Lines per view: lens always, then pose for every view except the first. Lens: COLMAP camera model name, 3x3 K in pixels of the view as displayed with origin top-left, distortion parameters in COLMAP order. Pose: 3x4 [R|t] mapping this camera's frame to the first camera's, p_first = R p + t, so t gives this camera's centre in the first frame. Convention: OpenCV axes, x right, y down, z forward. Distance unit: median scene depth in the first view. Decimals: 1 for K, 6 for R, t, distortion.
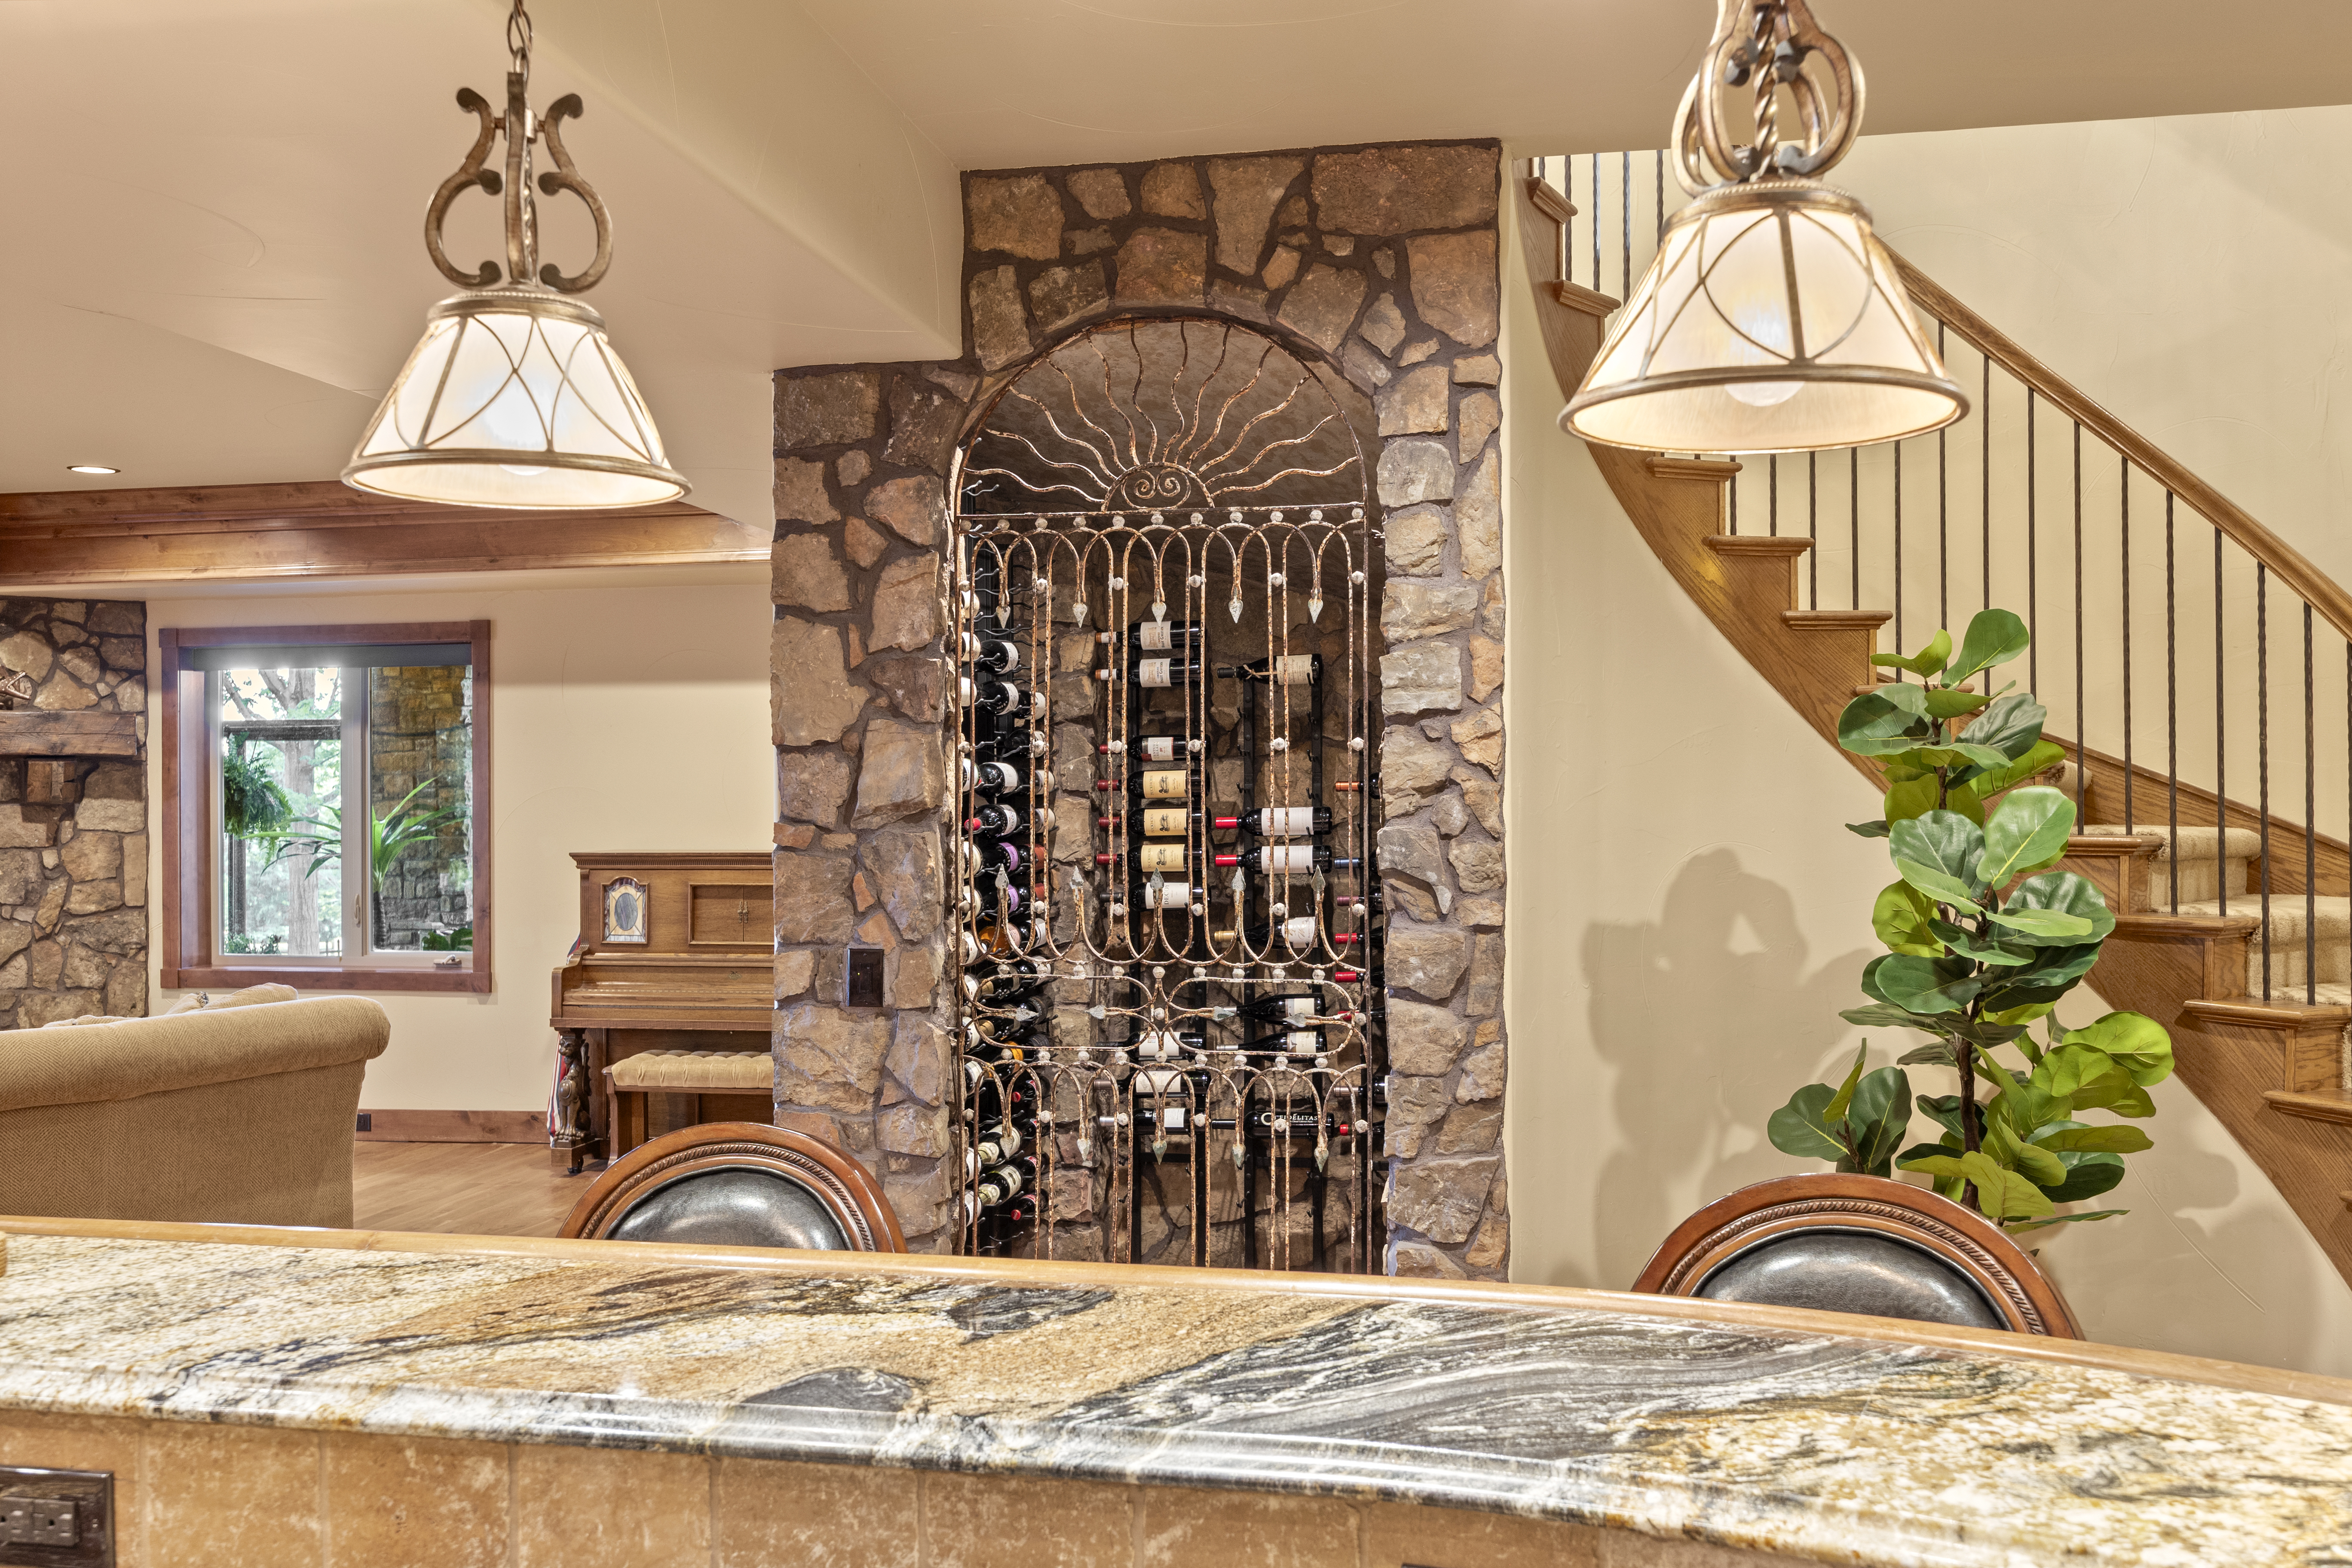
lens RADIAL K [[1967.2, 0, 1175.1], [0, 1967.2, 787.6], [0, 0, 1]] dist [0.001614, 0.001320]
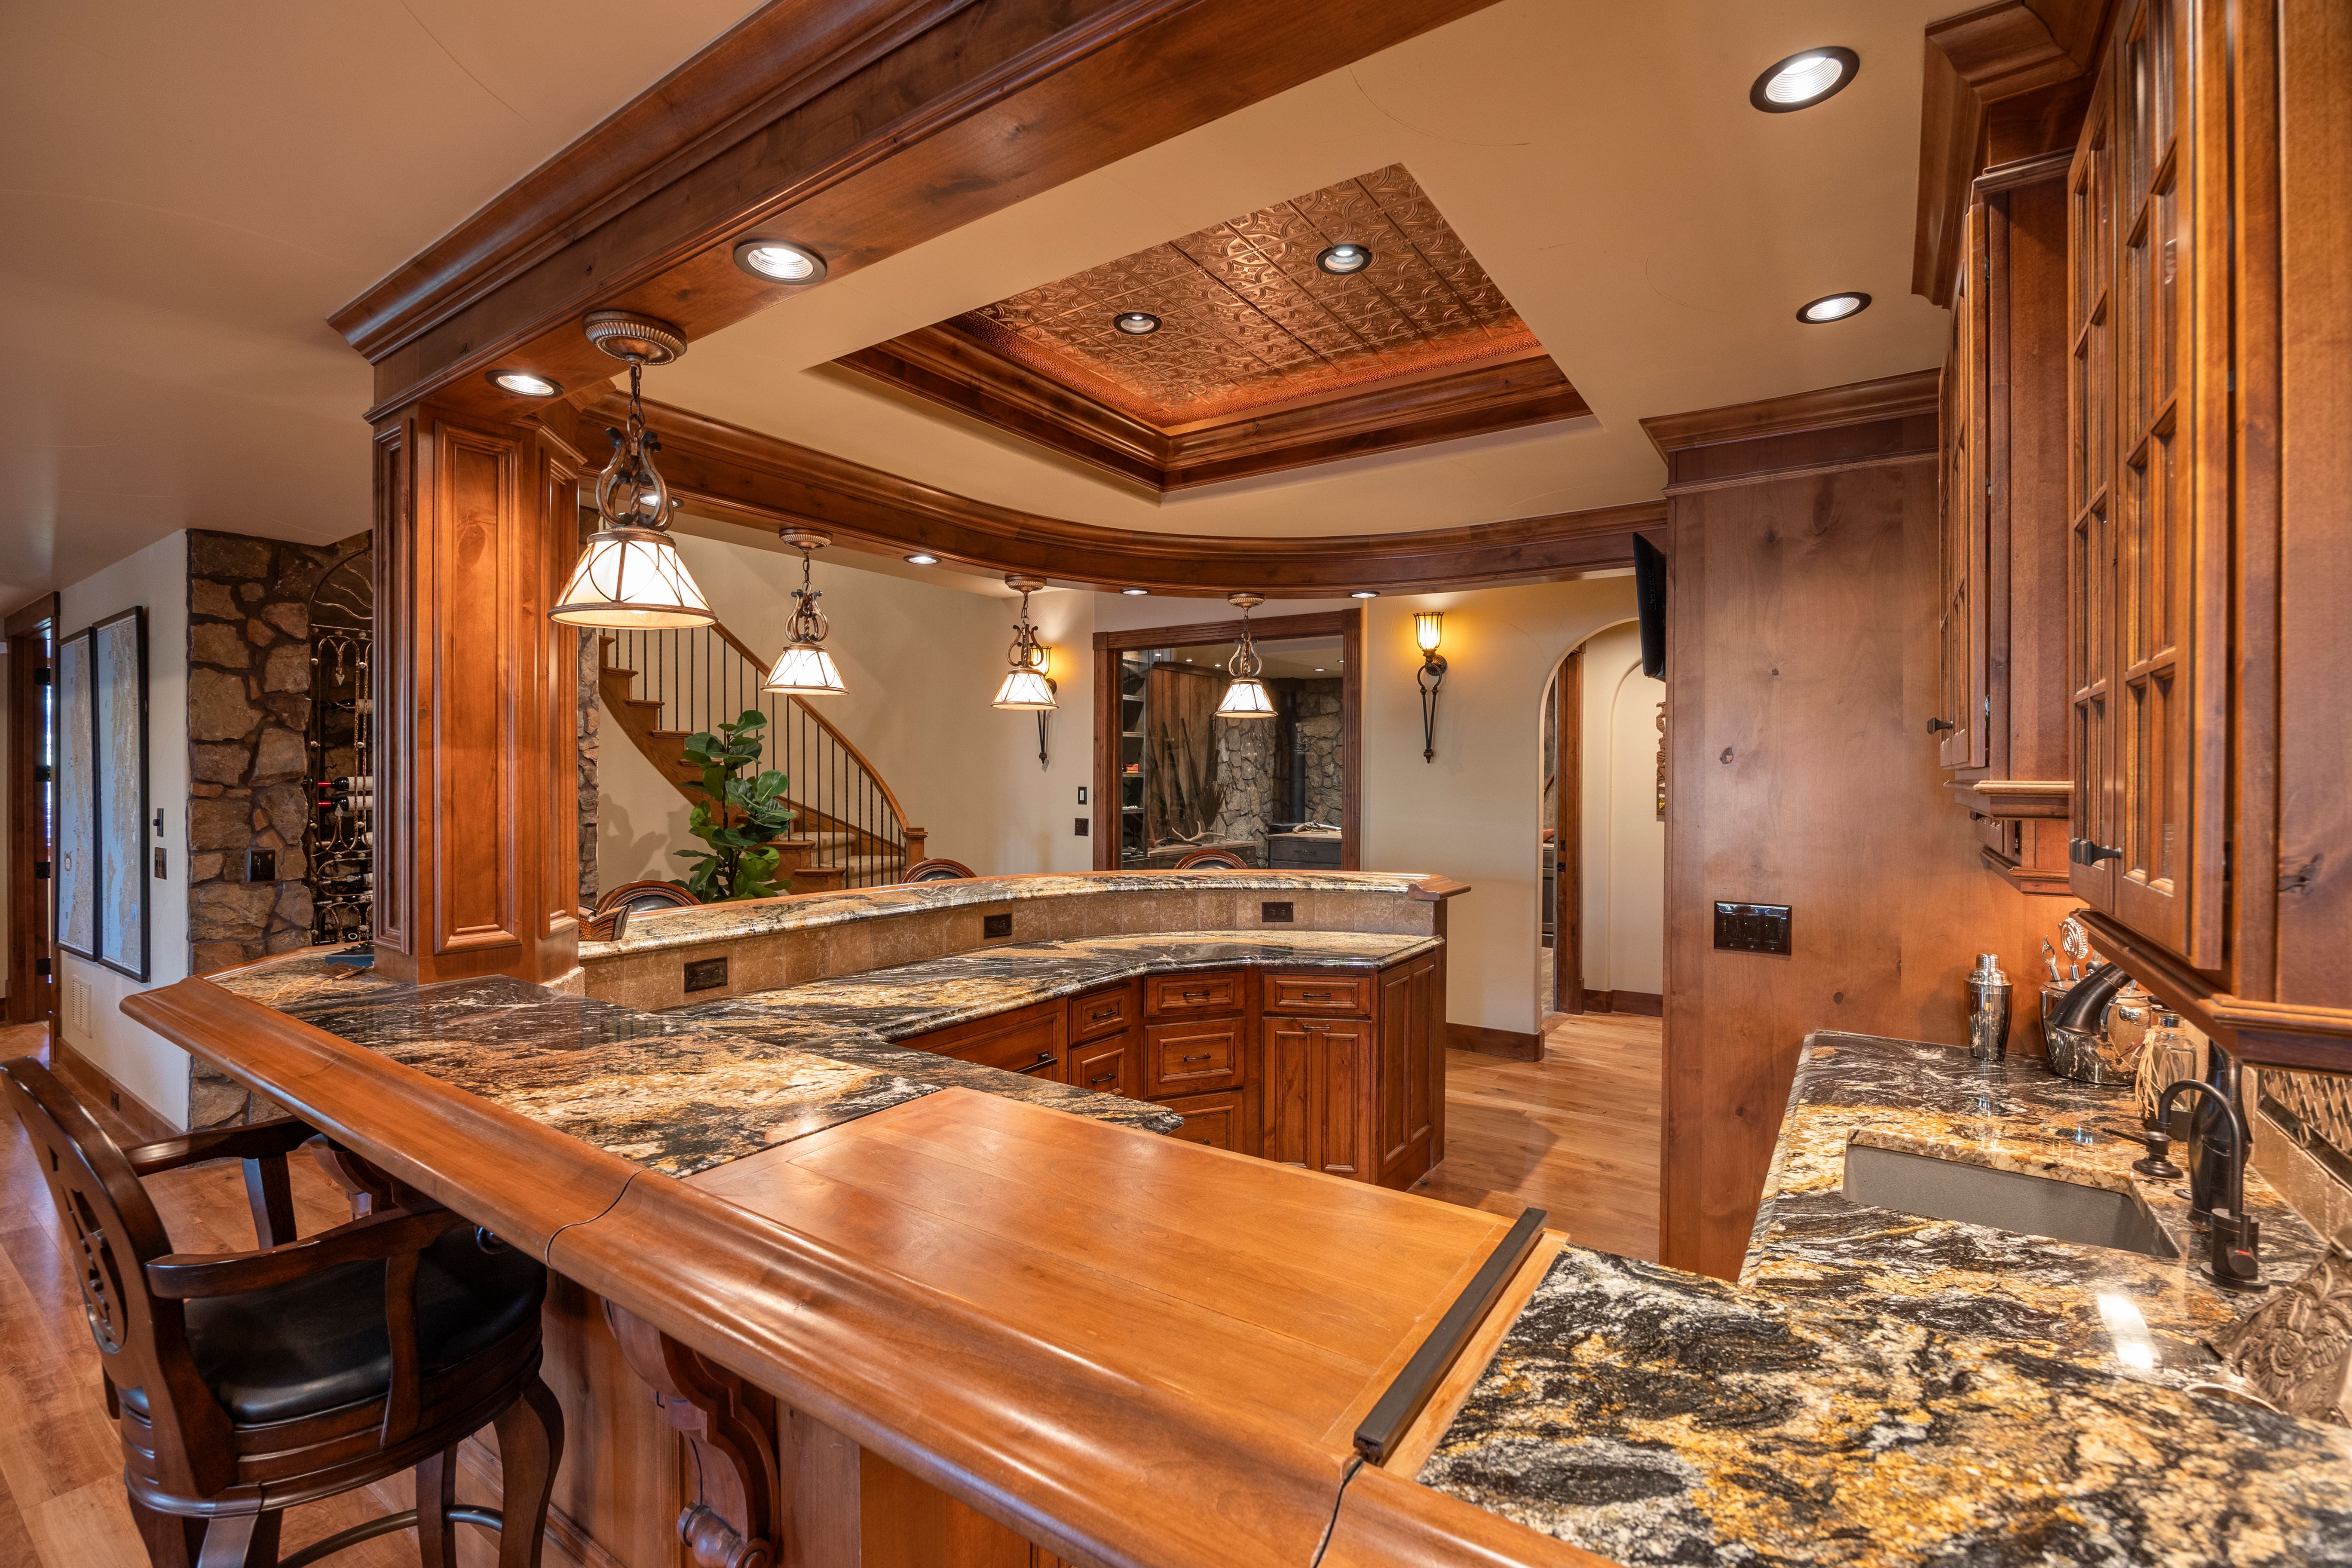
lens RADIAL K [[1024.5, 0, 1173.8], [0, 1024.5, 781.0], [0, 0, 1]] dist [0.000142, -0.000012]
pose [[0.387846, -0.001021, 0.921724, -0.723318], [-0.009538, 0.999941, 0.005121, 0.002501], [-0.921675, -0.010778, 0.387814, -0.179593]]
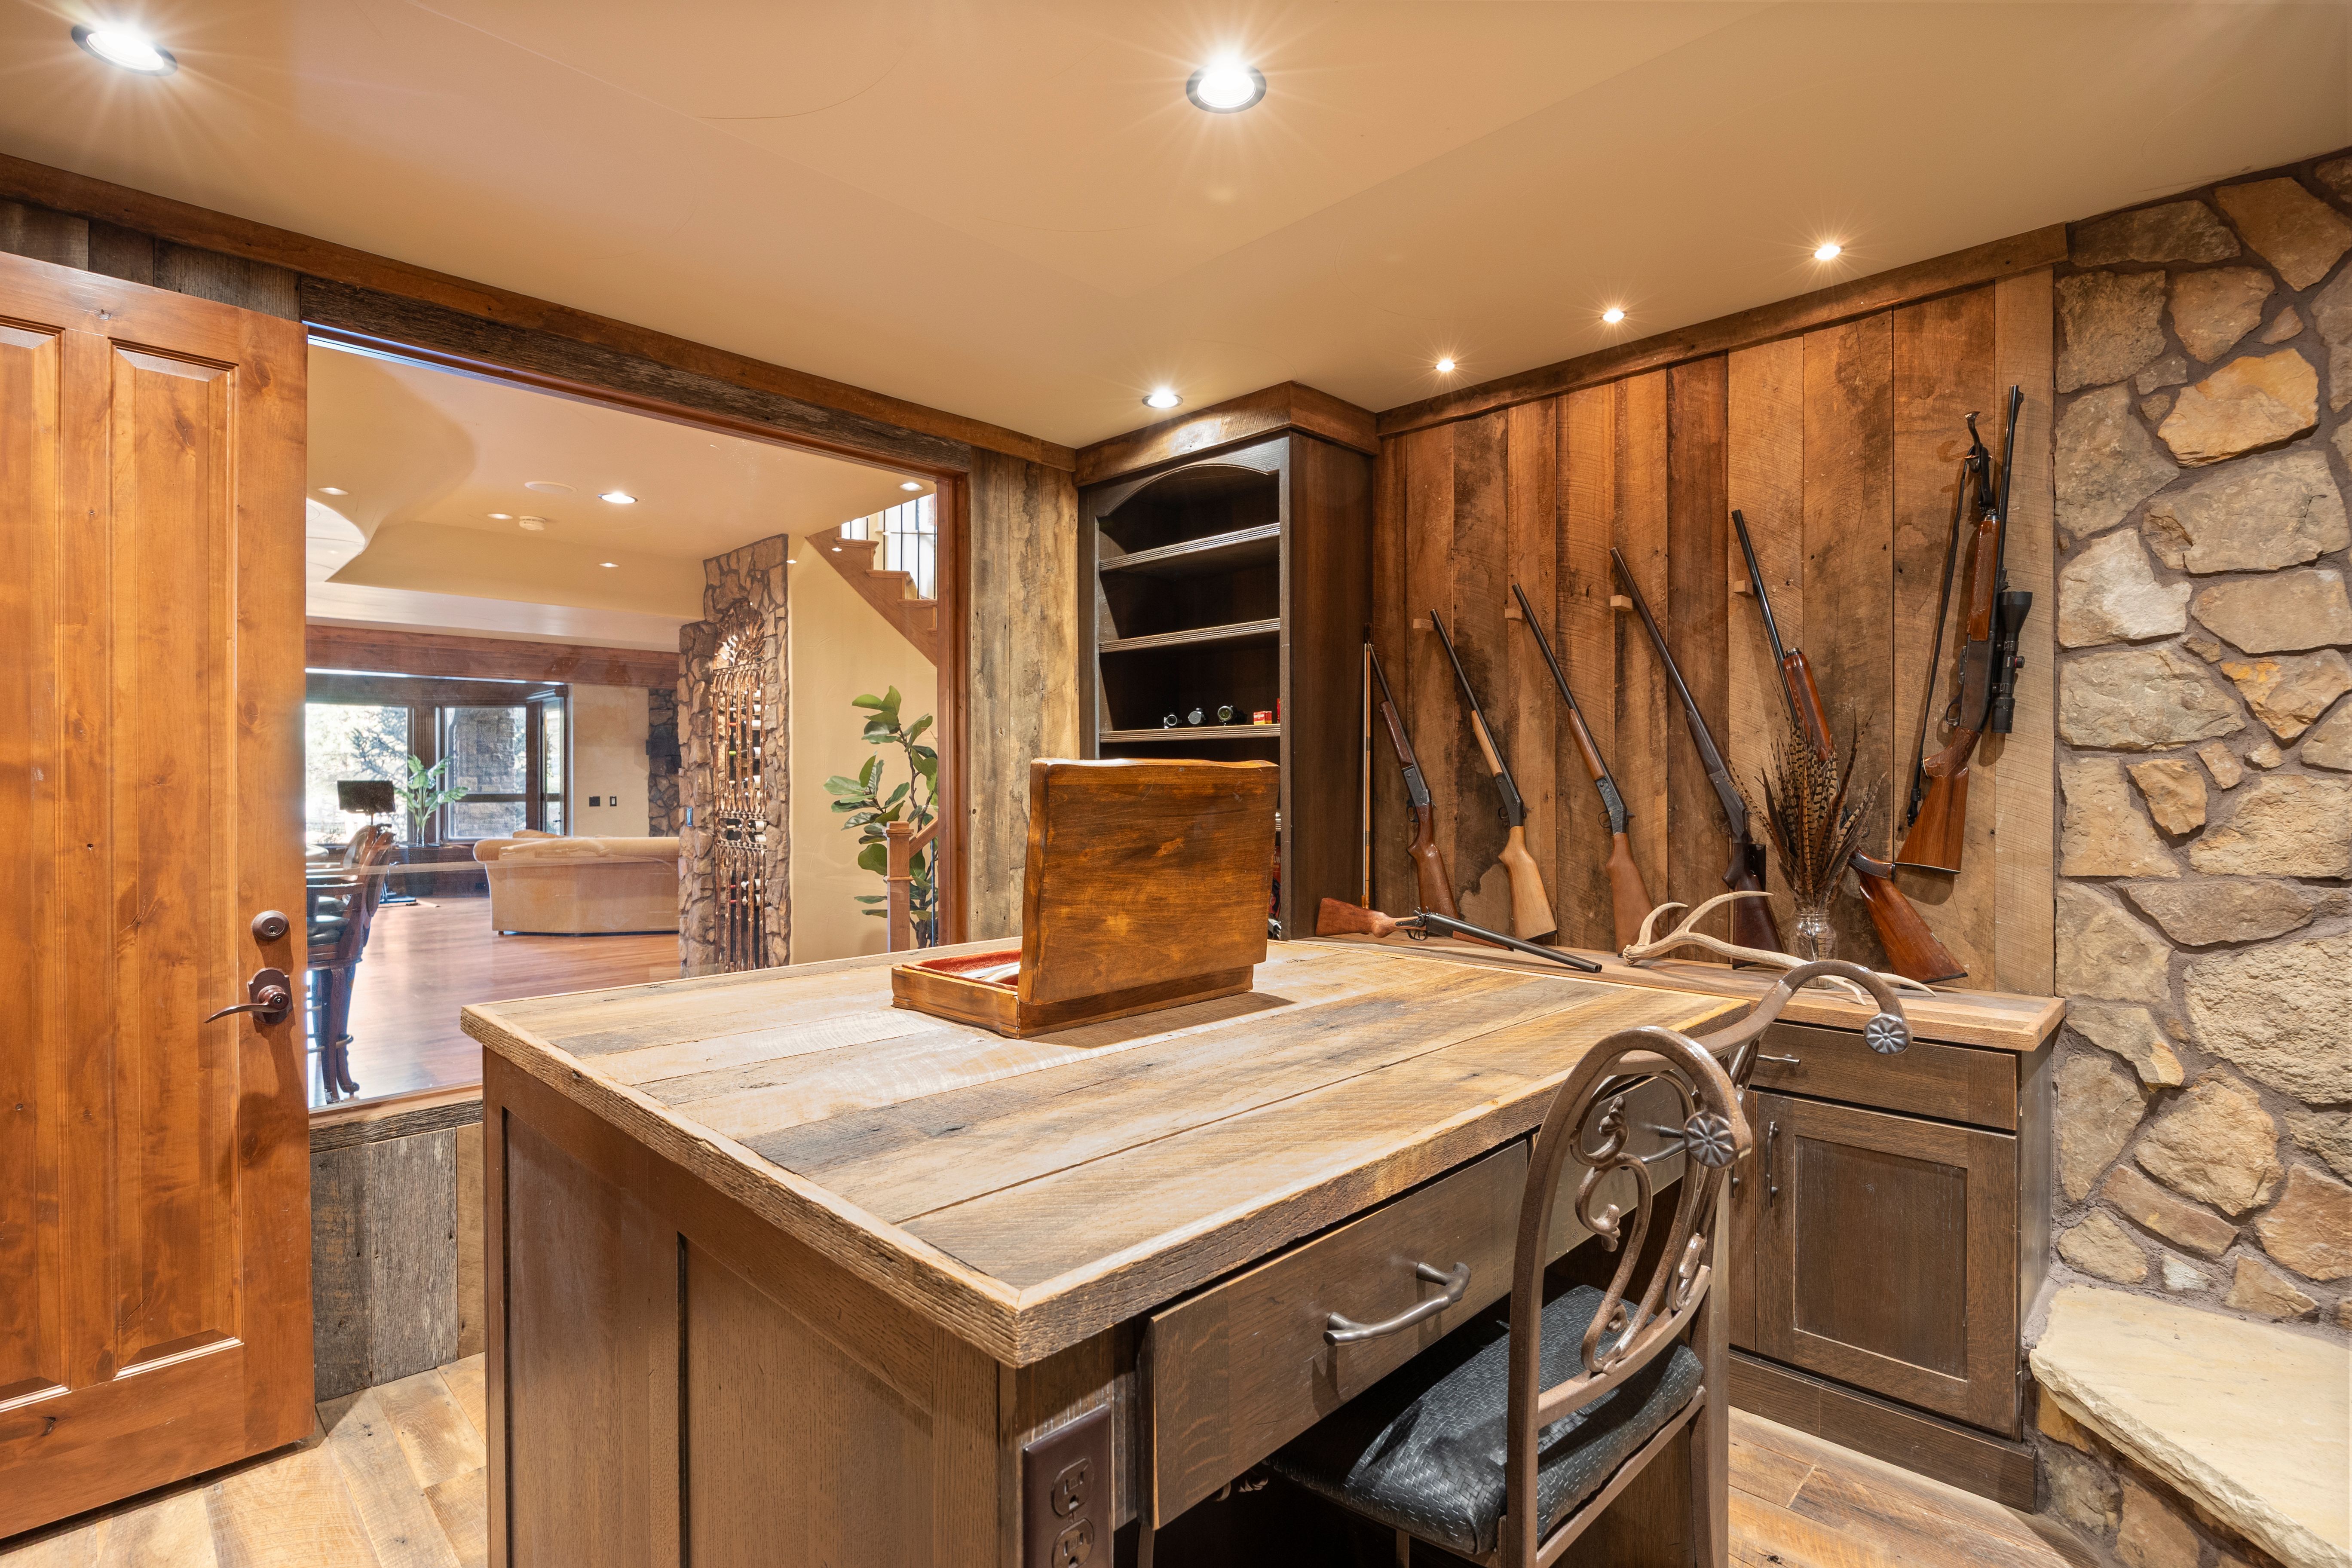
lens RADIAL K [[1129.2, 0, 1177.3], [0, 1129.2, 782.5], [0, 0, 1]] dist [-0.005091, -0.001570]
pose [[0.835171, -0.002205, -0.549987, 1.403122], [0.007212, 0.999950, 0.006942, 0.031353], [0.549944, -0.009764, 0.835145, -0.079259]]
